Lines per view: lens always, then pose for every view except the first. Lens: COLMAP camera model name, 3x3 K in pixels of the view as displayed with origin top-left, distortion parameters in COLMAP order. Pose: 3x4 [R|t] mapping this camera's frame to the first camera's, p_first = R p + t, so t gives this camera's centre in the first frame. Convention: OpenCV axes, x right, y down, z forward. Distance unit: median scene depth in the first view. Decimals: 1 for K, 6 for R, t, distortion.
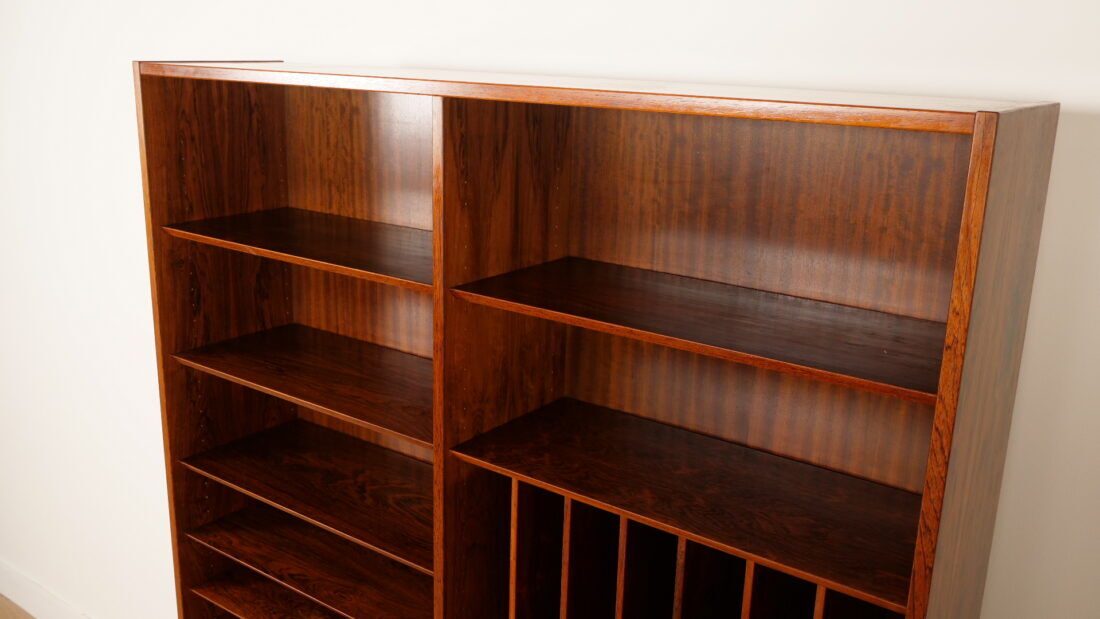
lens RADIAL K [[1004.1, 0, 550.0], [0, 1004.1, 309.5], [0, 0, 1]] dist [-0.024939, 0.012613]
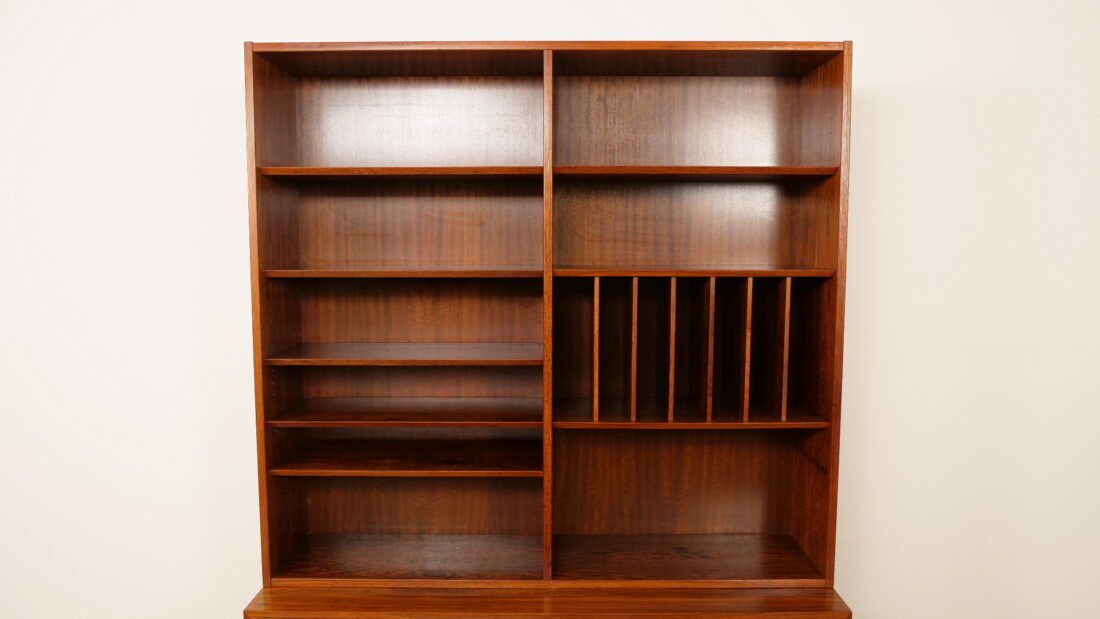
lens RADIAL K [[799.6, 0, 550.0], [0, 799.6, 309.5], [0, 0, 1]] dist [-0.043512, 0.001832]
pose [[0.808764, -0.081632, 0.582441, -0.726917], [0.174891, 0.978903, -0.105652, 0.285023], [-0.561528, 0.187311, 0.805978, -0.020240]]
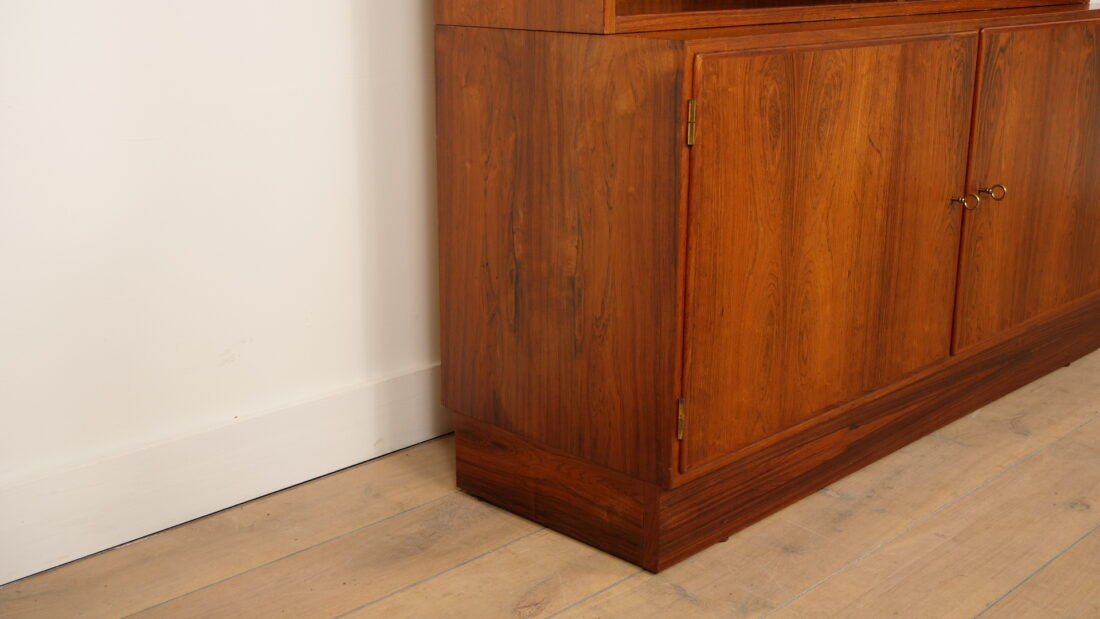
lens RADIAL K [[1327.9, 0, 550.0], [0, 1327.9, 309.5], [0, 0, 1]] dist [0.026552, 0.004130]
pose [[0.127587, -0.285803, 0.949757, -1.365721], [0.256209, 0.934579, 0.246818, 0.421700], [-0.958164, 0.211845, 0.192465, 1.089817]]
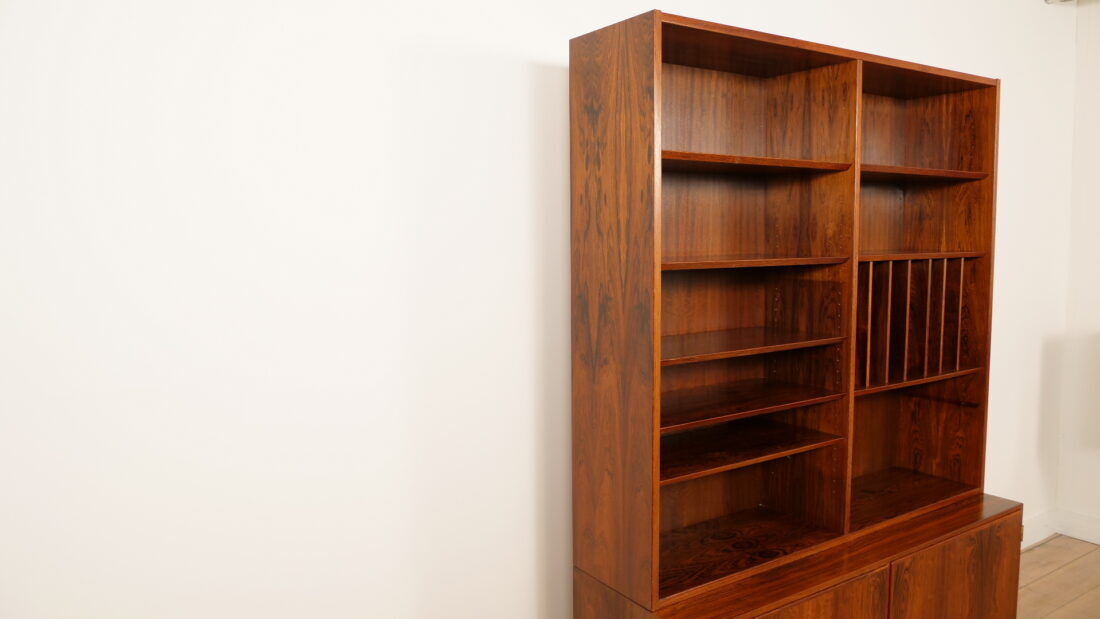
lens RADIAL K [[799.6, 0, 550.0], [0, 799.6, 309.5], [0, 0, 1]] dist [-0.043512, 0.001832]
pose [[0.344606, -0.119717, 0.931083, -1.386548], [0.263088, 0.964404, 0.026629, 0.041993], [-0.901128, 0.235780, 0.363835, 0.842987]]
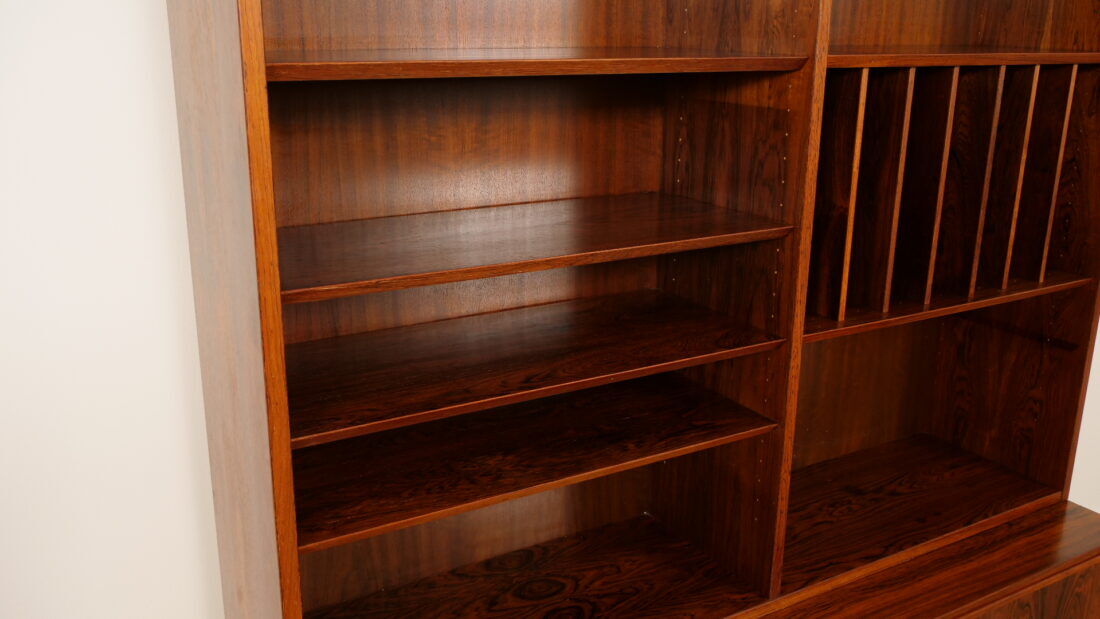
lens RADIAL K [[1004.1, 0, 550.0], [0, 1004.1, 309.5], [0, 0, 1]] dist [-0.024939, 0.012613]
pose [[0.385937, -0.282932, 0.878067, -0.840641], [0.239733, 0.949868, 0.200697, 0.100171], [-0.890831, 0.133045, 0.434418, 0.731809]]
